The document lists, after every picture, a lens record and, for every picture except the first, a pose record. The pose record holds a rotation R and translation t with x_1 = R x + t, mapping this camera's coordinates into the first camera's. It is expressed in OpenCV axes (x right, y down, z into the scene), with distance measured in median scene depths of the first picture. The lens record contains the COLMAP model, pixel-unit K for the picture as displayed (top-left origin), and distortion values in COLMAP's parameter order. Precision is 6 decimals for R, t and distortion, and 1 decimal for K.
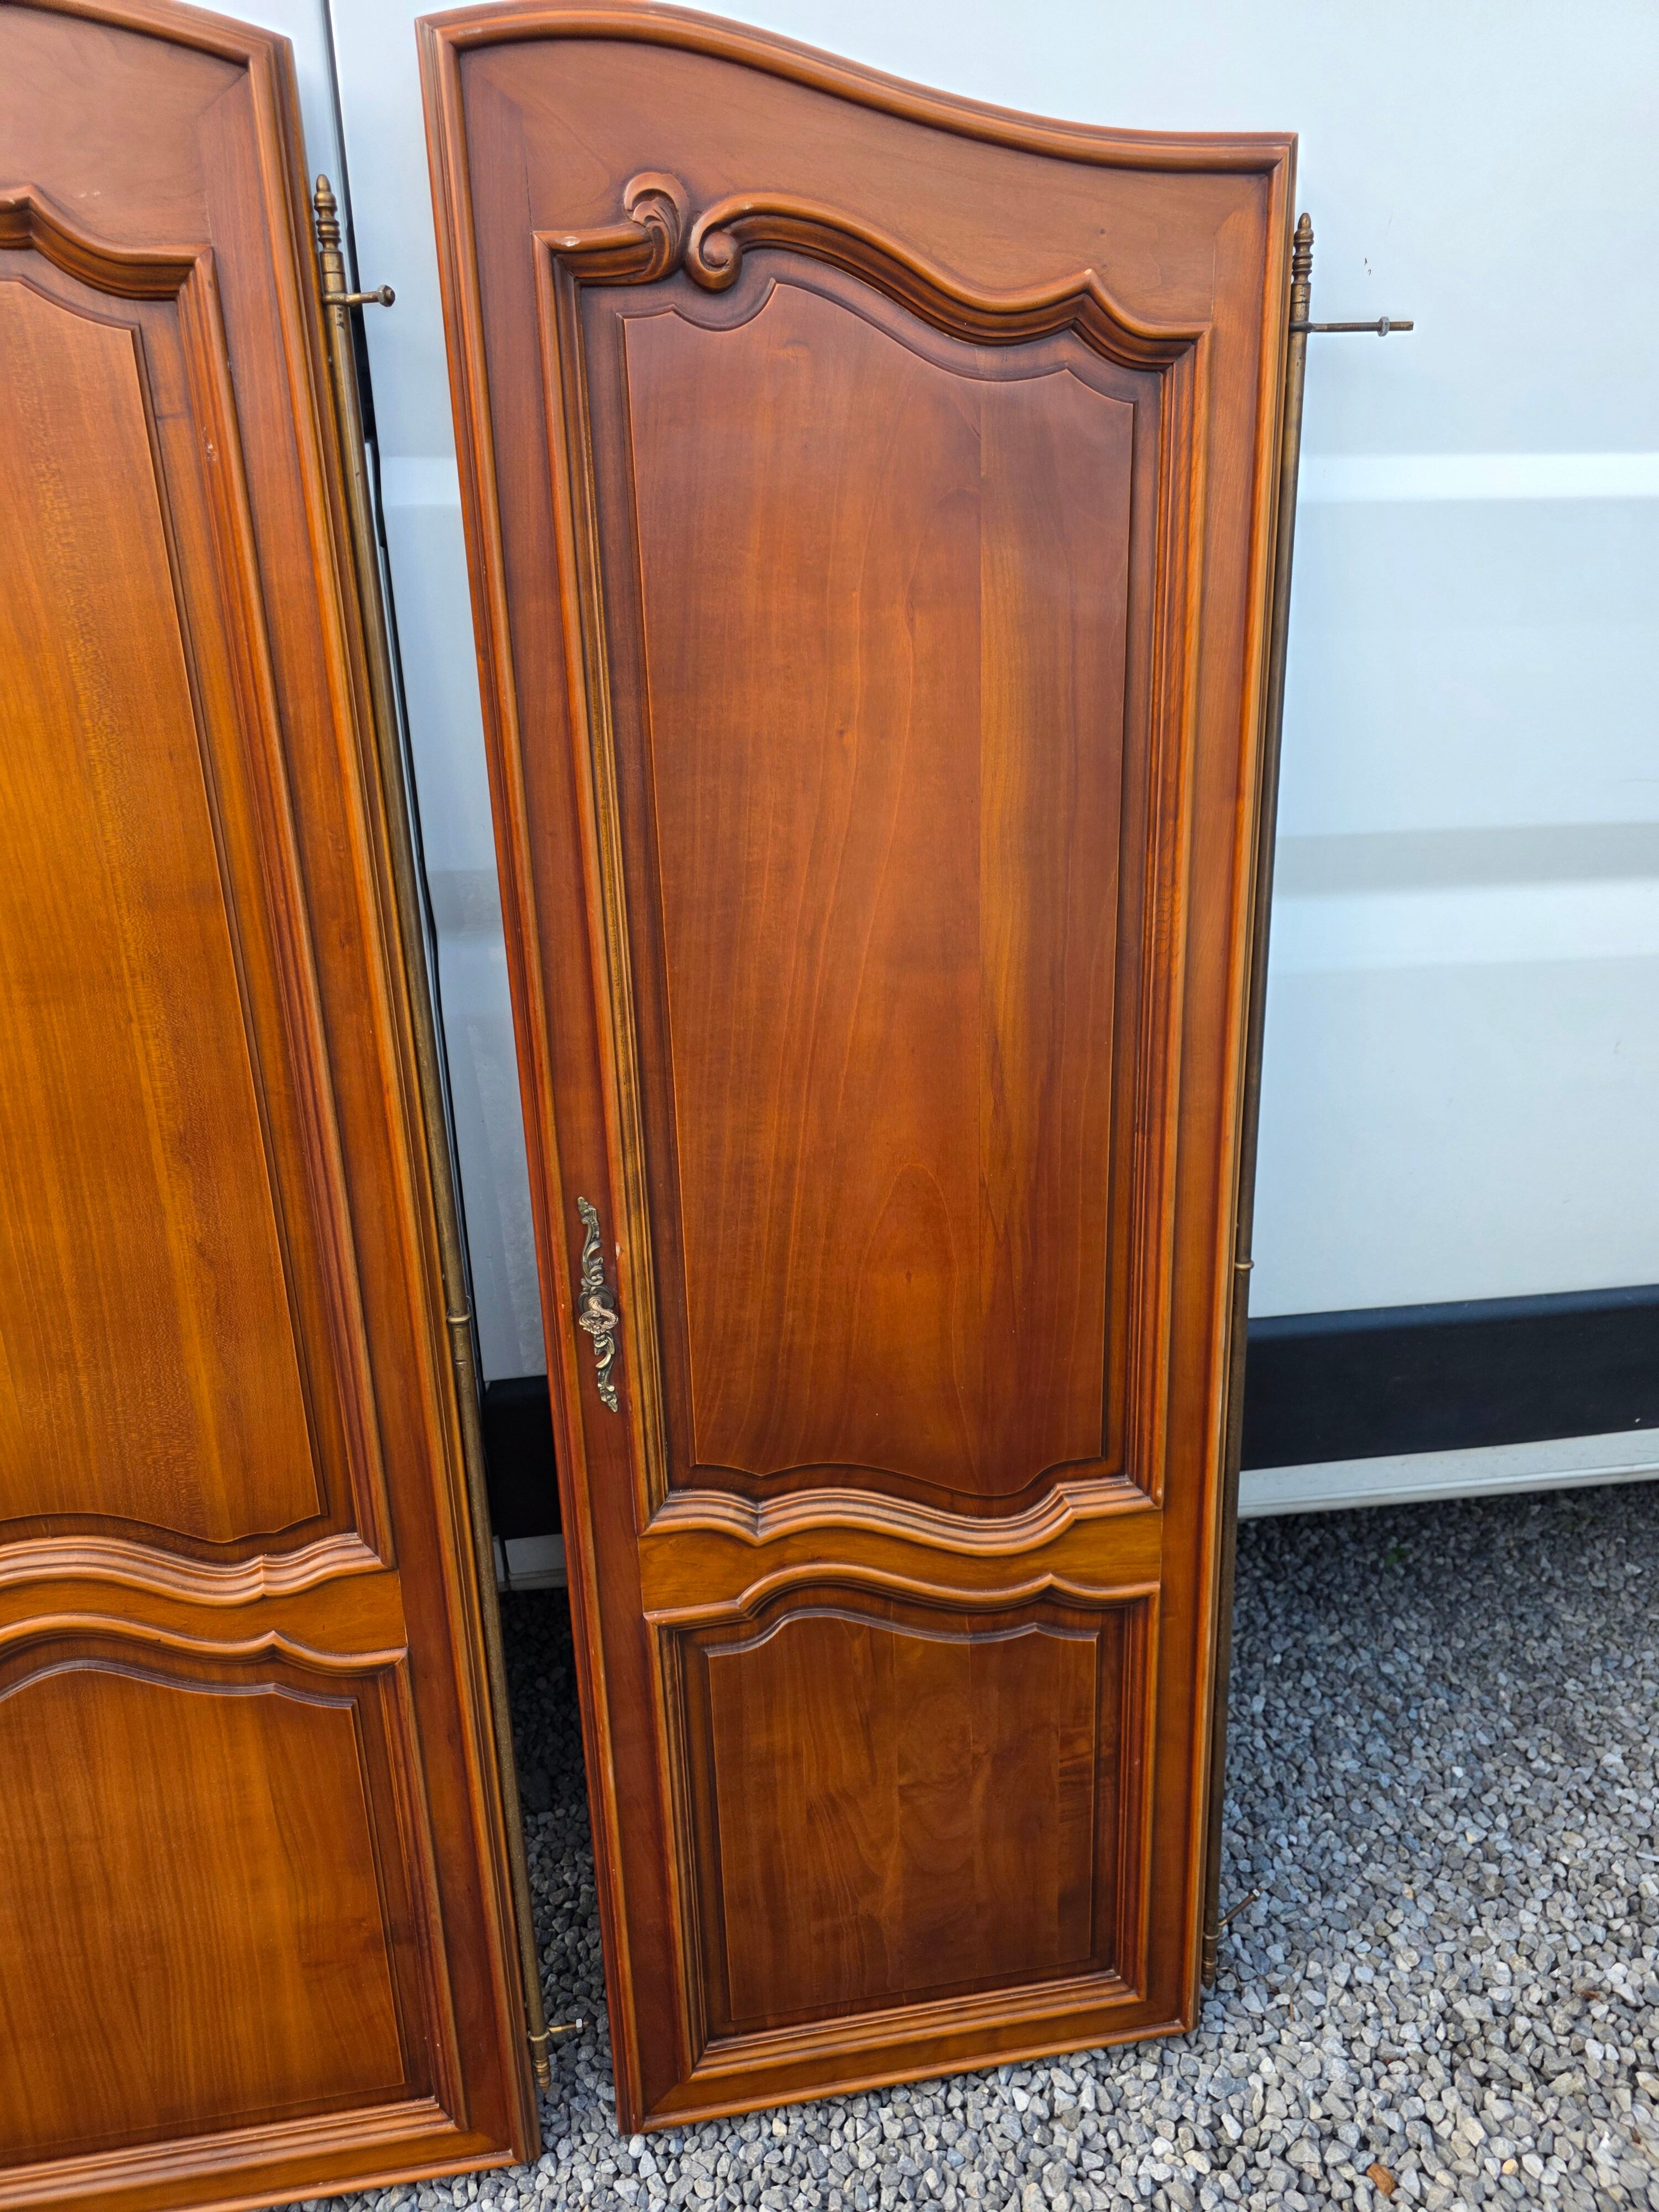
lens RADIAL K [[1501.5, 0, 829.7], [0, 1501.5, 1101.0], [0, 0, 1]] dist [0.040822, -0.029107]
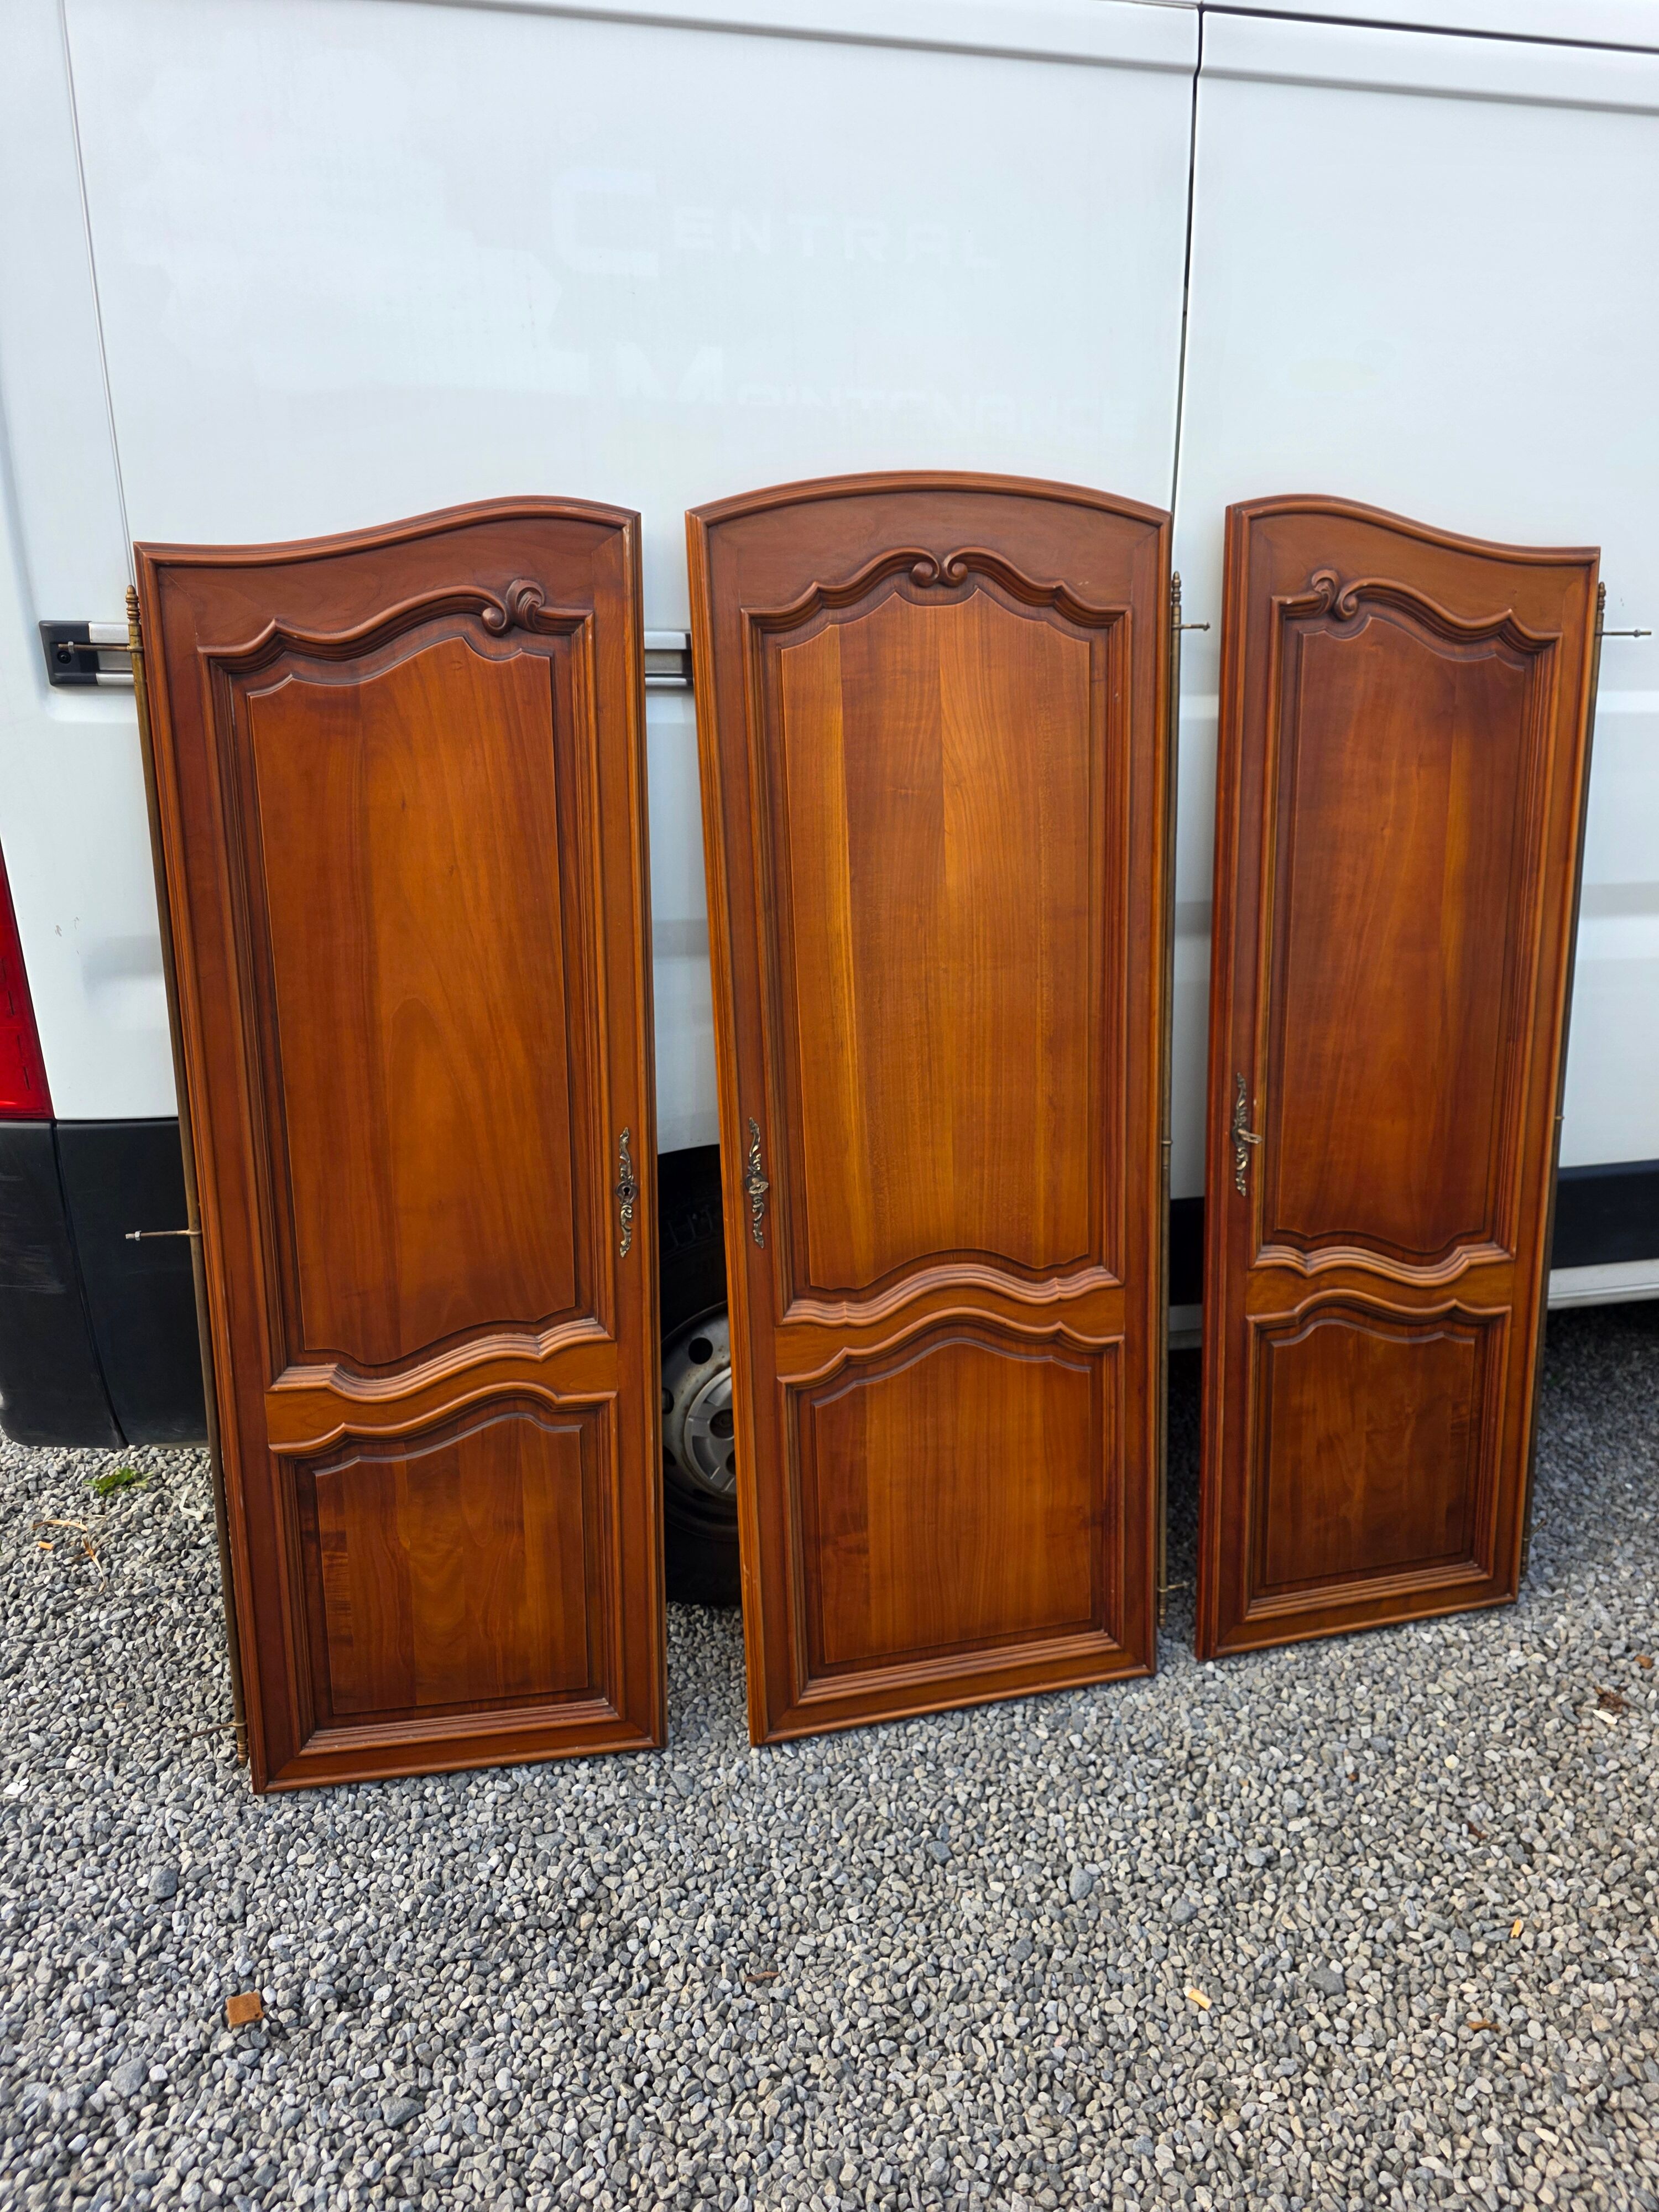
lens RADIAL K [[1514.8, 0, 852.3], [0, 1514.8, 1091.5], [0, 0, 1]] dist [0.041270, -0.031743]
pose [[0.996294, -0.014158, 0.084836, -0.735173], [0.020831, 0.996712, -0.078301, 0.204793], [-0.083449, 0.079778, 0.993314, -0.765377]]
